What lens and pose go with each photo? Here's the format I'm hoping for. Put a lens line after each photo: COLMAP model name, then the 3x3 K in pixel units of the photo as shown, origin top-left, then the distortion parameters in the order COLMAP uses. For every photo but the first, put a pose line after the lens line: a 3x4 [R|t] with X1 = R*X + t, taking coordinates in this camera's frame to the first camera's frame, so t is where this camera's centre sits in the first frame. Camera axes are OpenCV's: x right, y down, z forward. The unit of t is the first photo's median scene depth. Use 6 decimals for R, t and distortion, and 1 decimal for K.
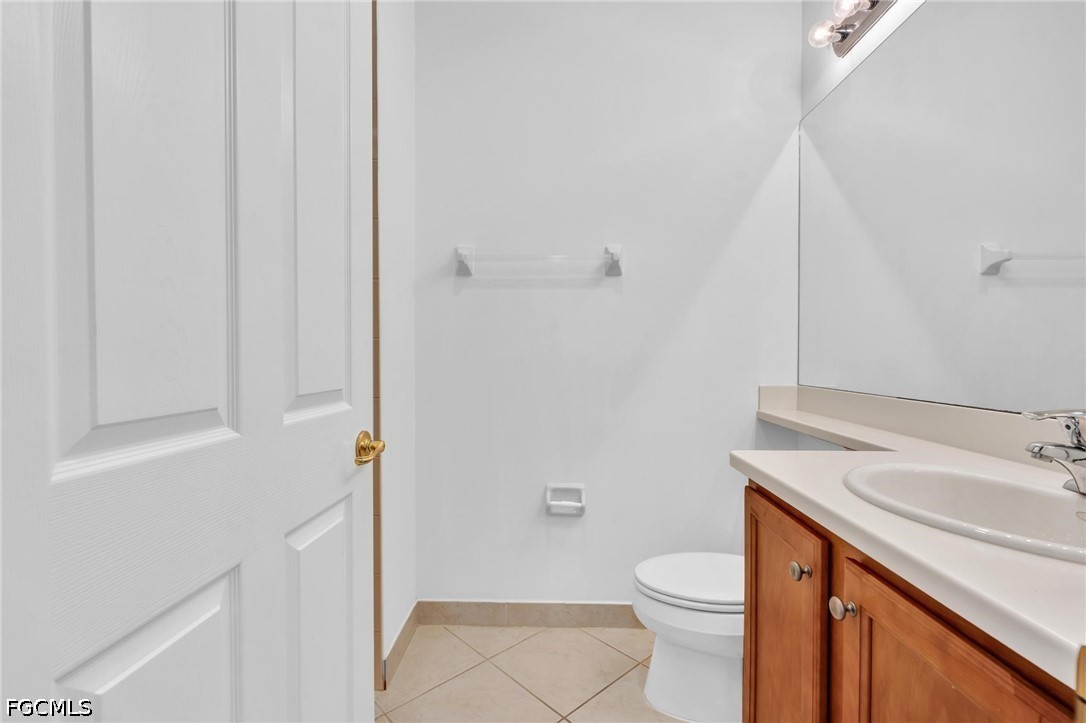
lens RADIAL K [[491.9, 0, 540.9], [0, 491.9, 355.9], [0, 0, 1]] dist [-0.000519, 0.000188]
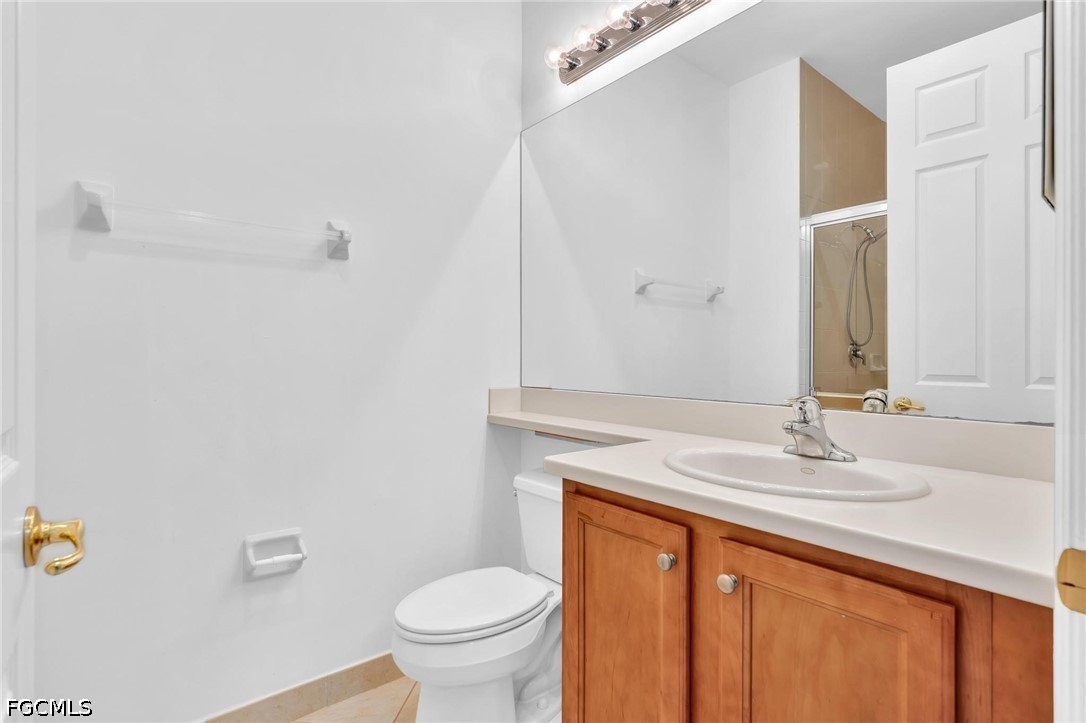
lens RADIAL K [[538.3, 0, 543.4], [0, 538.3, 351.7], [0, 0, 1]] dist [0.000367, -0.000348]
pose [[0.749684, 0.005755, 0.661771, -0.186646], [0.003051, 0.999922, -0.012152, -0.000057], [-0.661789, 0.011129, 0.749608, 0.126273]]
